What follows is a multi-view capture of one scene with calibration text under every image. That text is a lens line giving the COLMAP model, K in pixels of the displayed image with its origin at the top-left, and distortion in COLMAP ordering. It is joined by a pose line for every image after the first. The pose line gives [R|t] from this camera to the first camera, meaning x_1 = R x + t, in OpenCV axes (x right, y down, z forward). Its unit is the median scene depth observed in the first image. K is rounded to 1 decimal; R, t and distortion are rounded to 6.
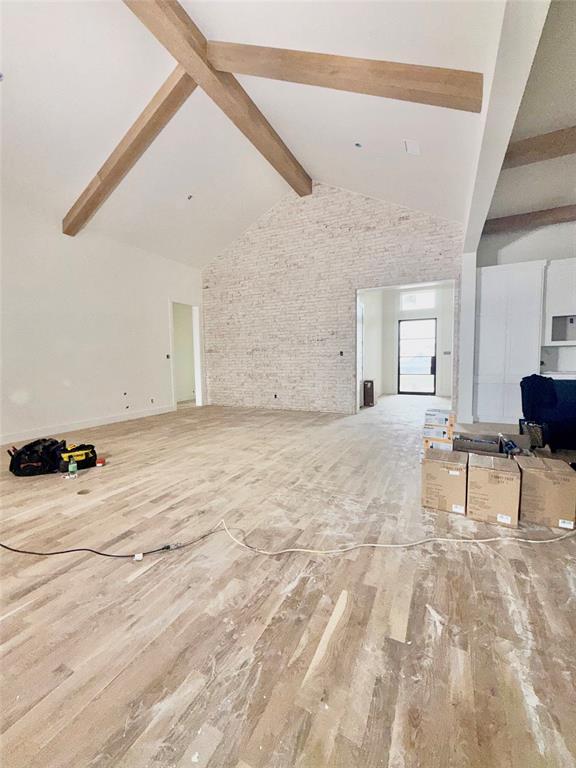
lens RADIAL K [[305.6, 0, 288.8], [0, 305.6, 387.6], [0, 0, 1]] dist [-0.006283, 0.001123]
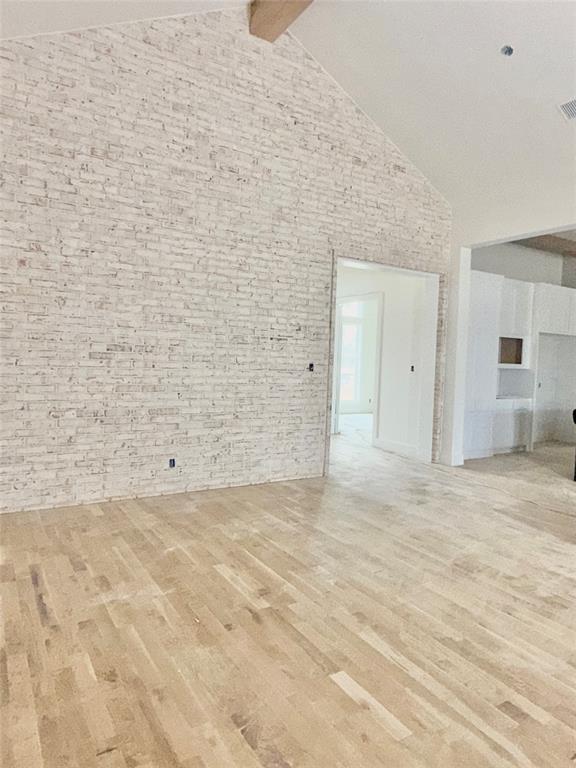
lens RADIAL K [[494.8, 0, 287.5], [0, 494.8, 381.3], [0, 0, 1]] dist [-0.000355, 0.001064]
pose [[0.546121, -0.005500, 0.837688, -0.569695], [0.033503, 0.999322, -0.015281, -0.073380], [-0.837036, 0.036410, 0.545935, 0.548044]]
